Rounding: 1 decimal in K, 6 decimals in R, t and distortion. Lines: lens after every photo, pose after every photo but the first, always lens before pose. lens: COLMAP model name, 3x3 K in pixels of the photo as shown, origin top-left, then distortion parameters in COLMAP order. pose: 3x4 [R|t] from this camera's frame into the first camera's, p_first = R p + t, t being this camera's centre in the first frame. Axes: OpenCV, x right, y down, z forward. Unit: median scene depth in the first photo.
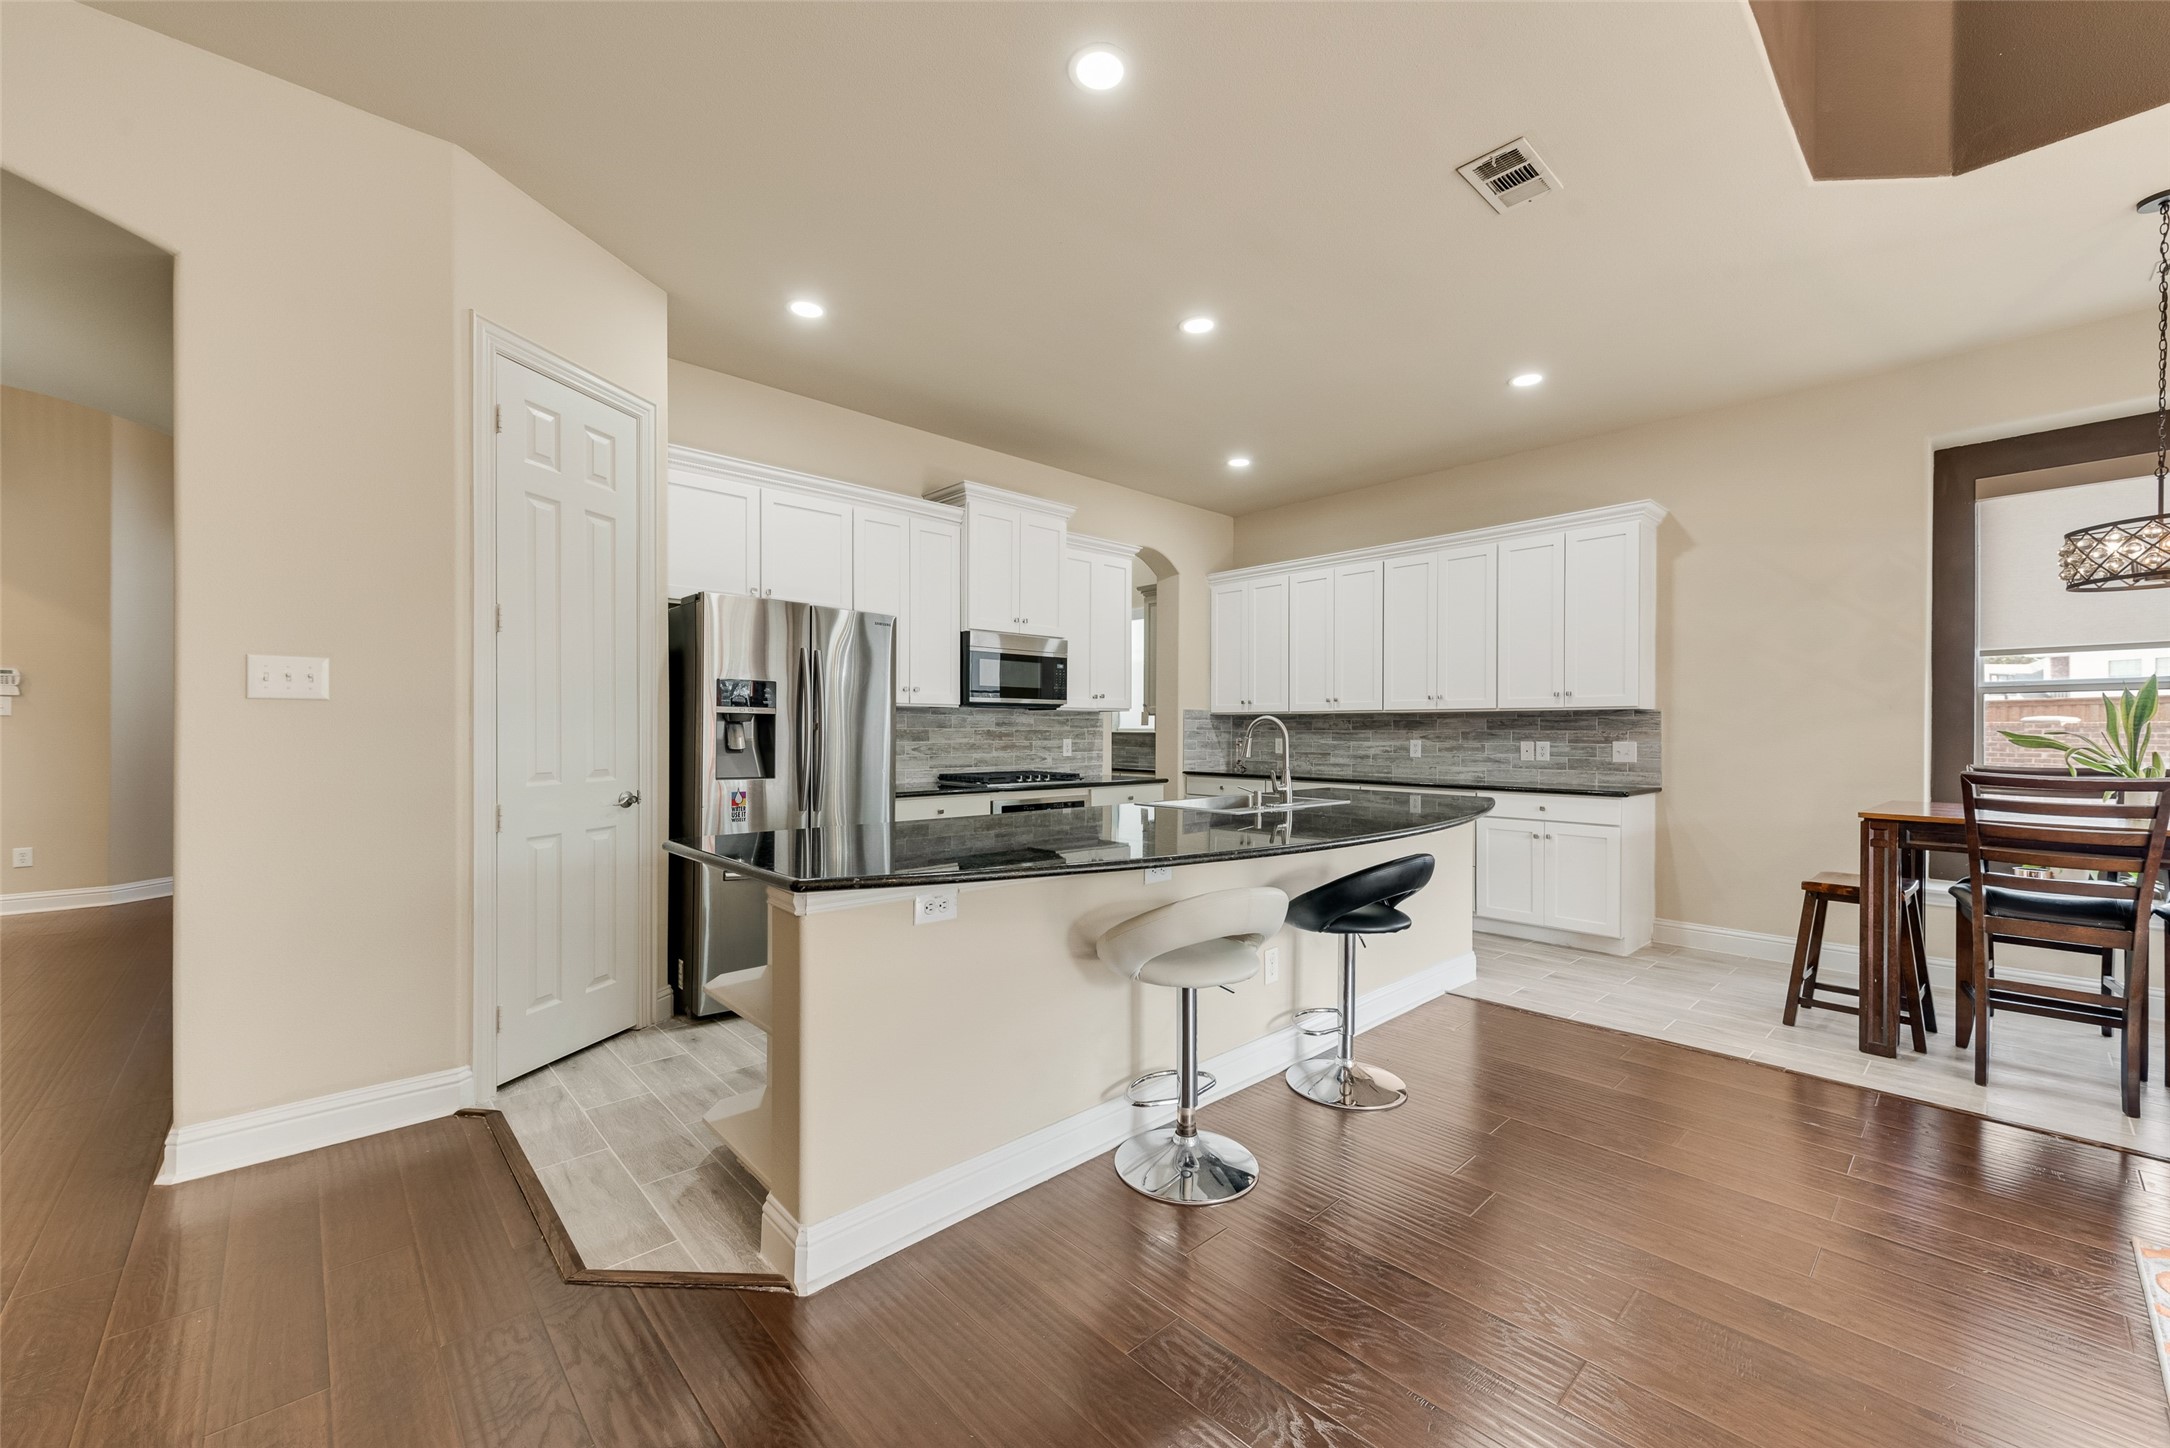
lens RADIAL K [[853.0, 0, 1081.9], [0, 853.0, 729.8], [0, 0, 1]] dist [0.015093, -0.003816]
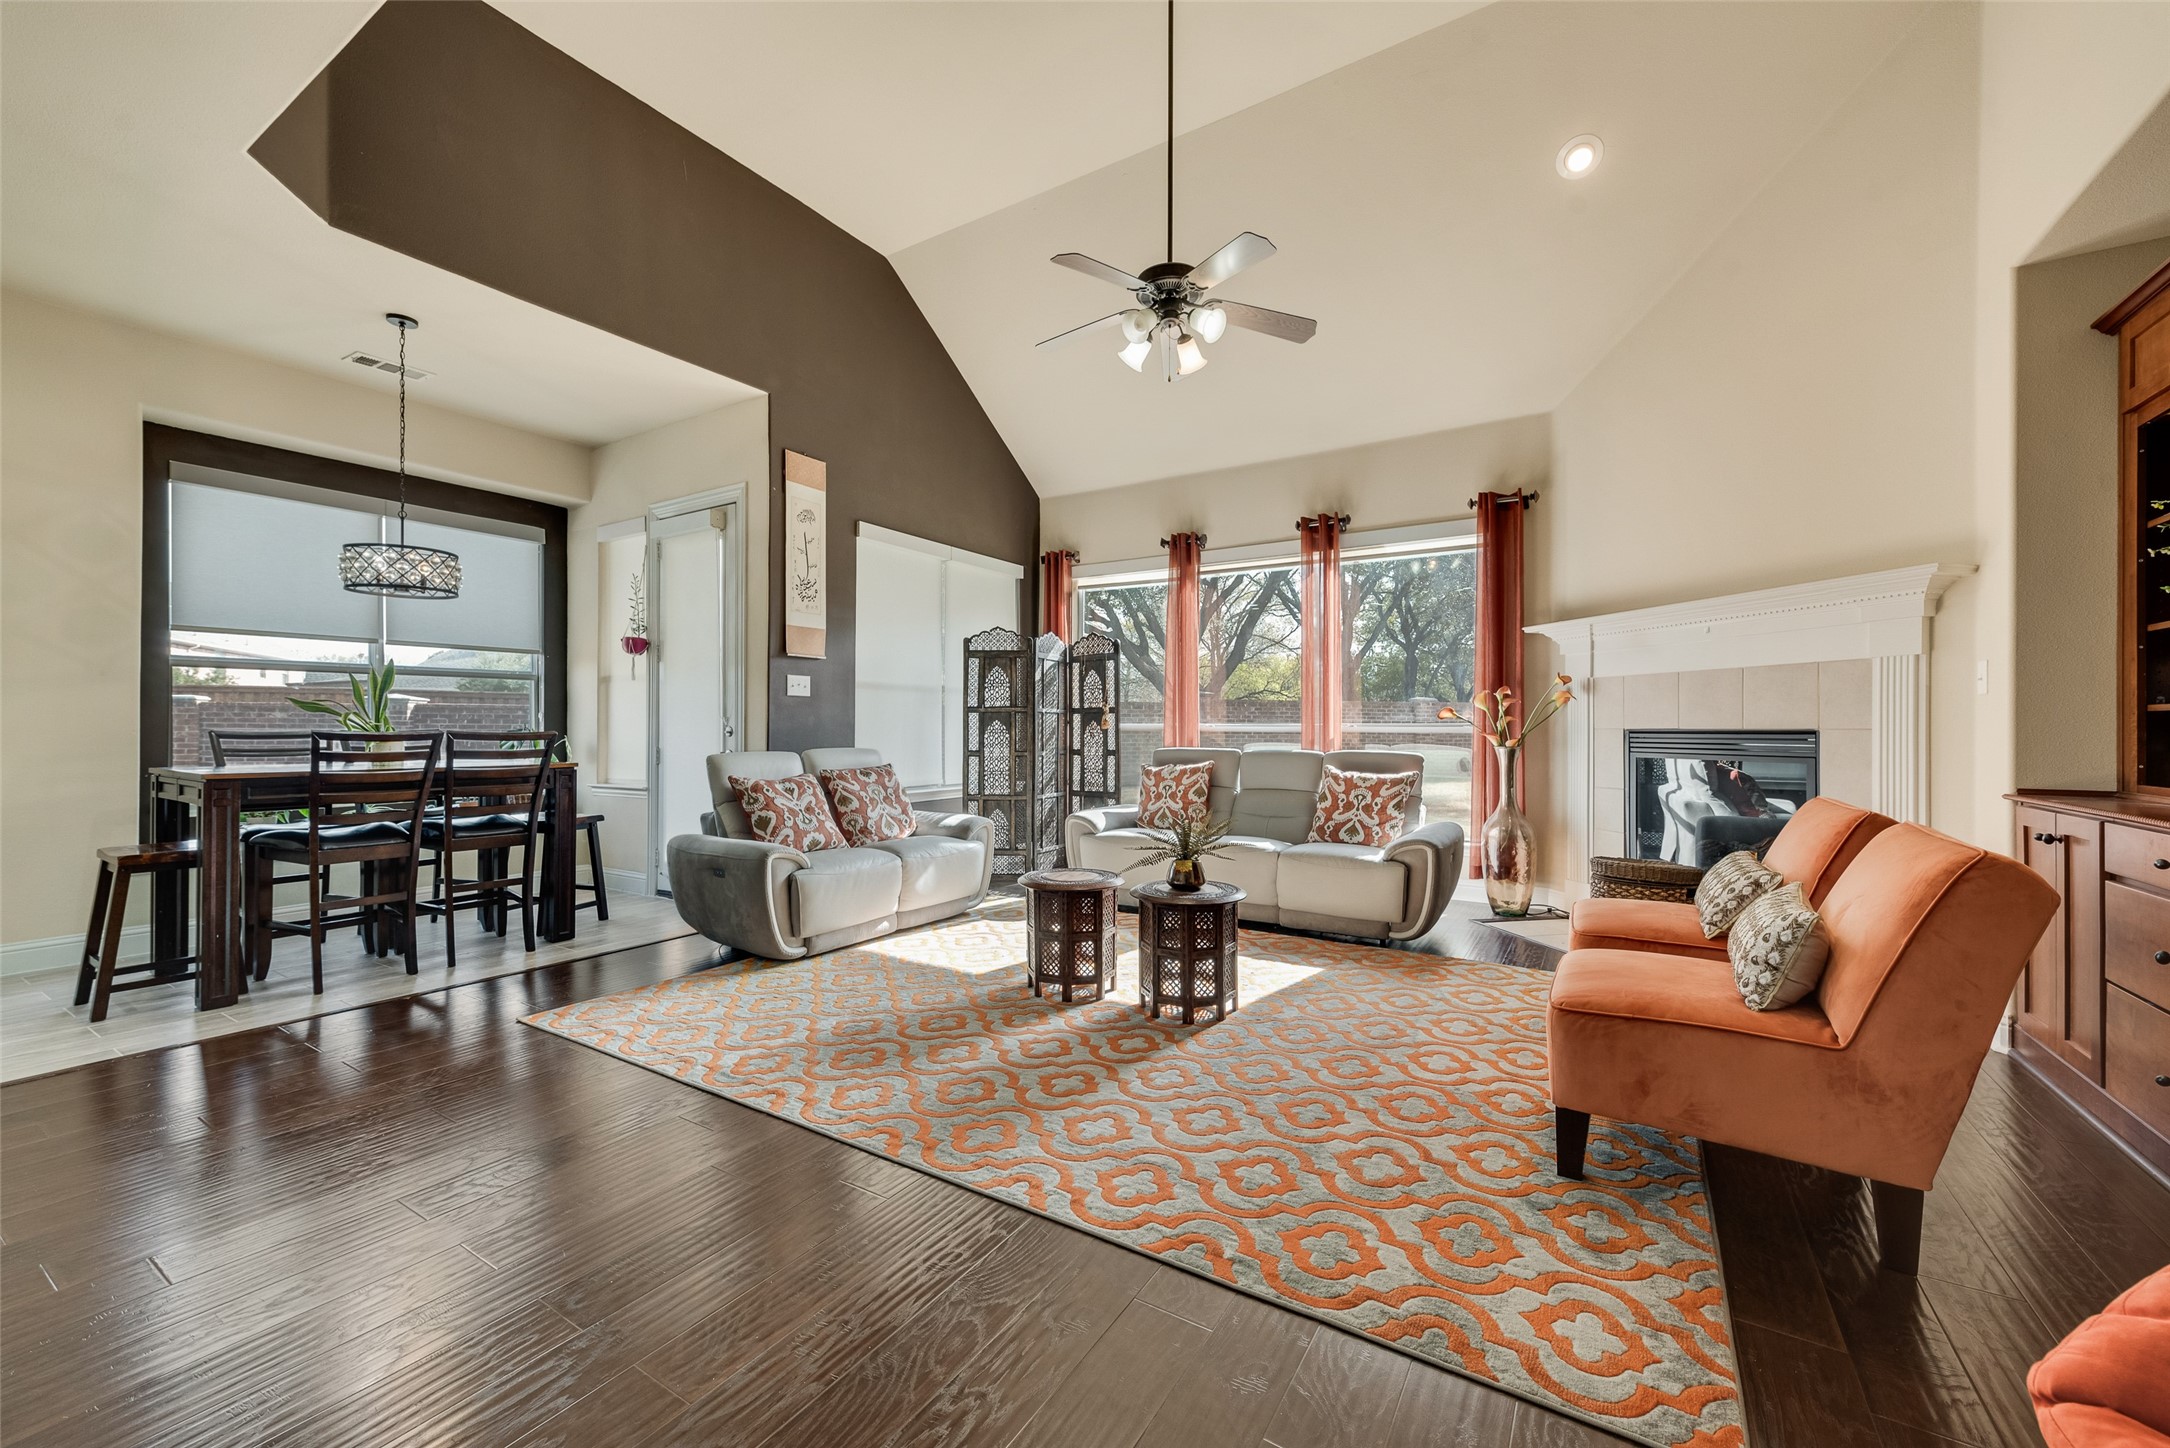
lens RADIAL K [[853.0, 0, 1085.8], [0, 853.0, 725.6], [0, 0, 1]] dist [0.015093, -0.003816]
pose [[-0.264254, -0.000100, 0.964453, -0.213600], [-0.004392, 0.999990, -0.001100, 0.021157], [-0.964443, -0.004527, -0.264251, 0.163122]]
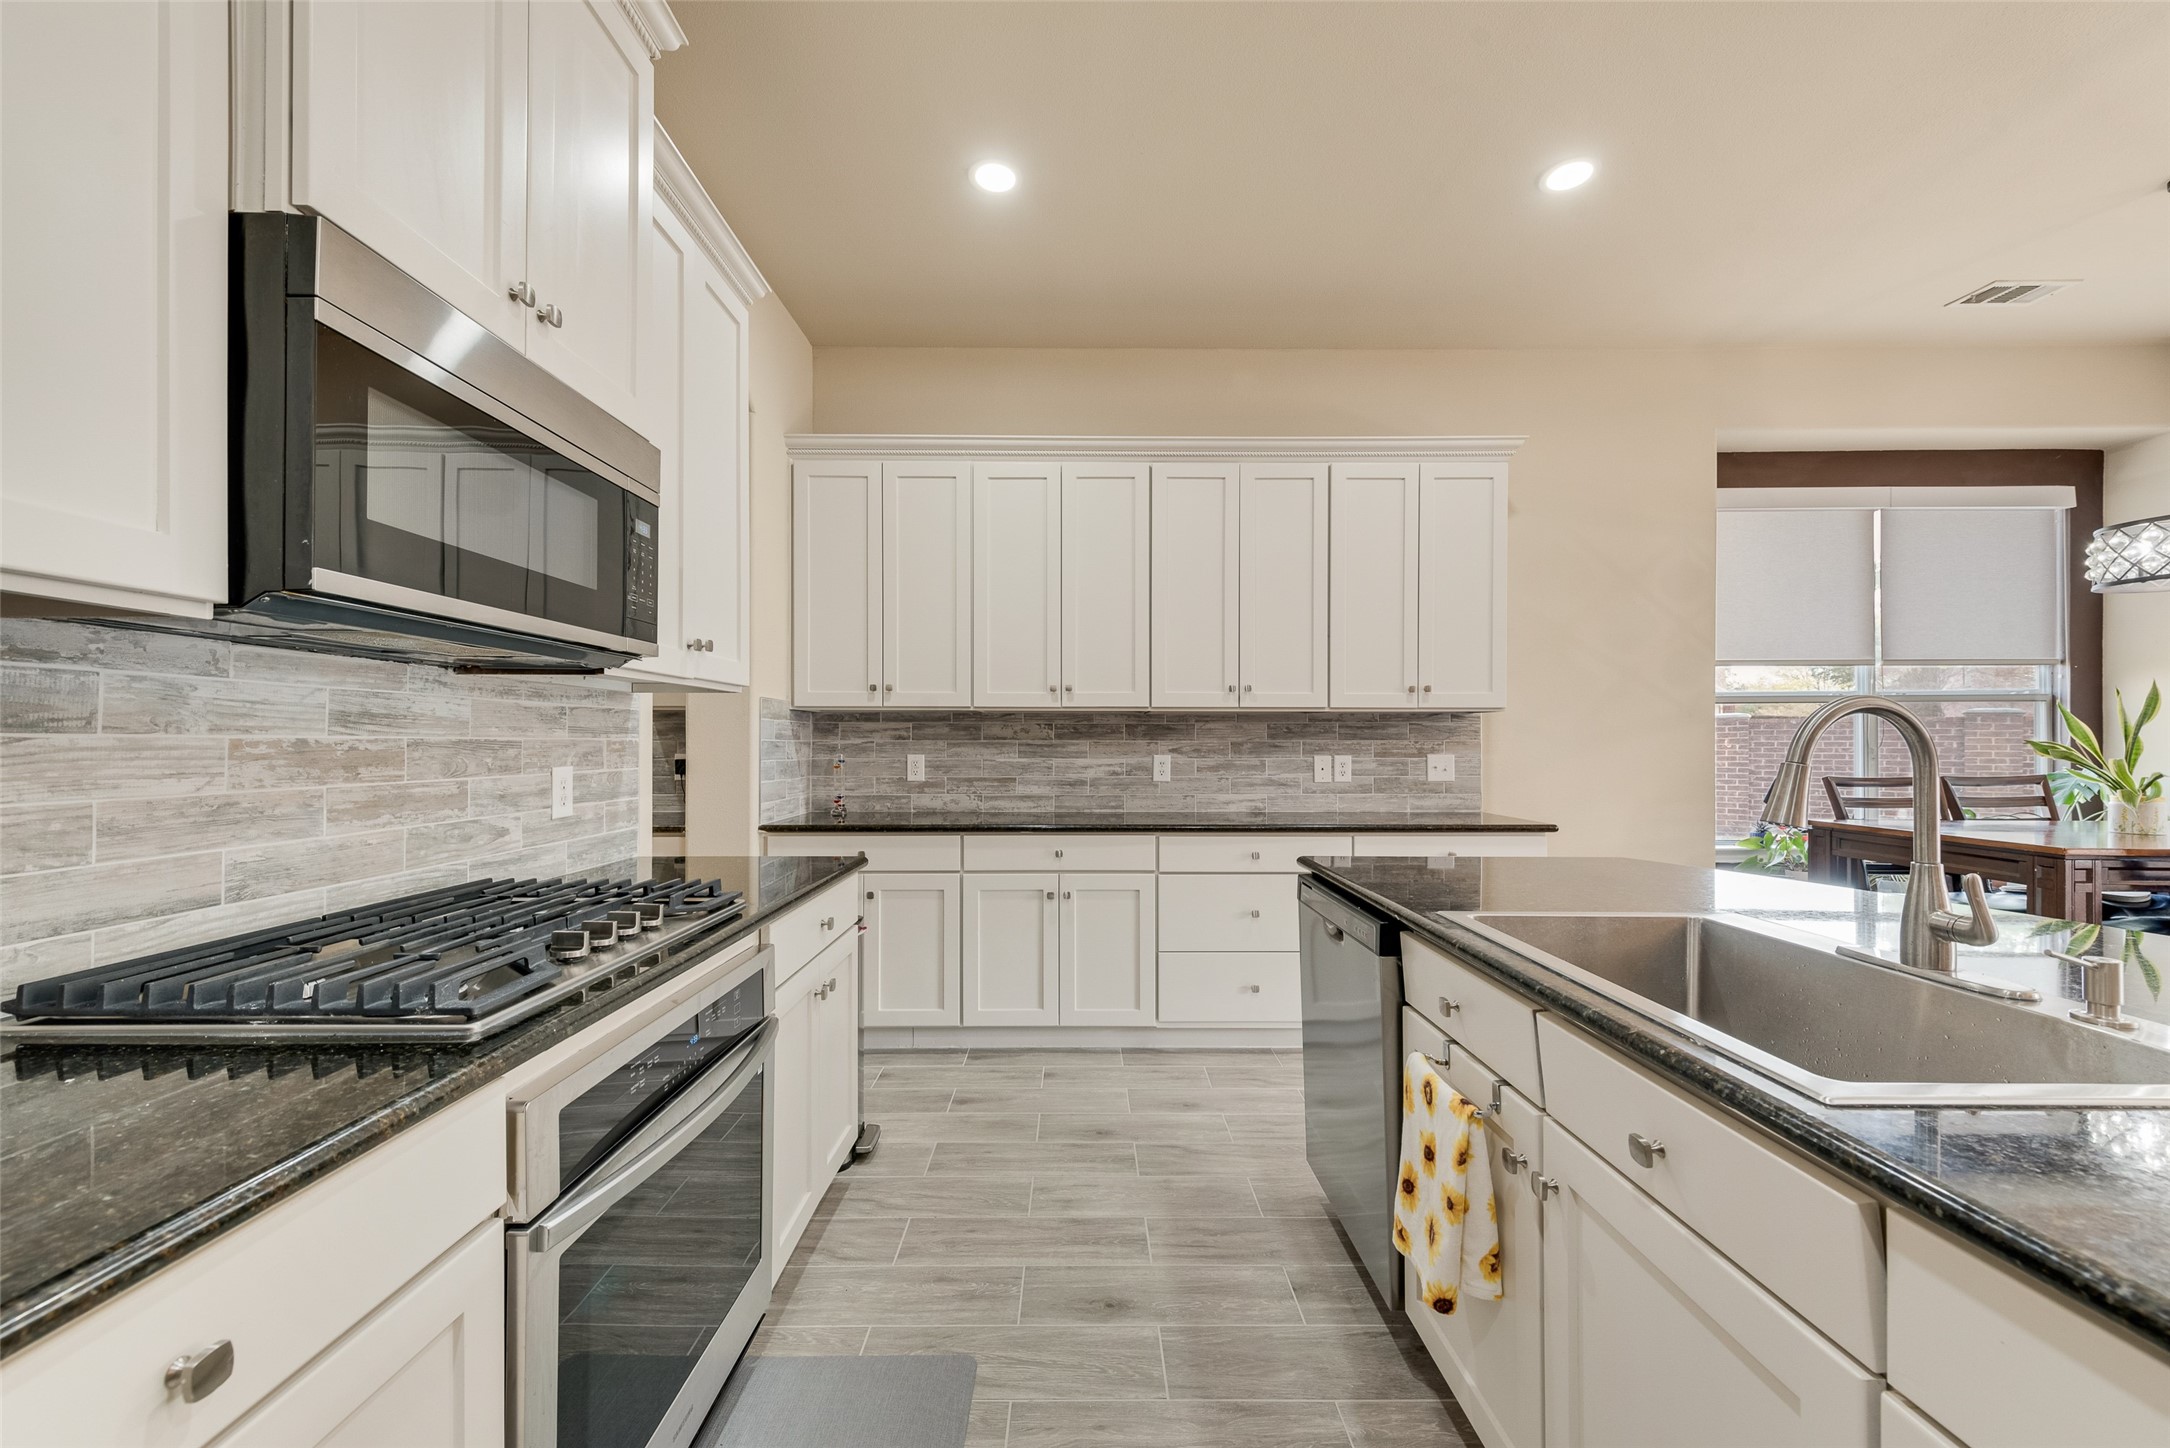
lens RADIAL K [[853.0, 0, 1086.0], [0, 853.0, 738.3], [0, 0, 1]] dist [0.015093, -0.003816]
pose [[0.670136, 0.000715, 0.742238, -0.146992], [-0.001290, 0.999999, 0.000202, -0.000780], [-0.742237, -0.001093, 0.670136, 0.690228]]
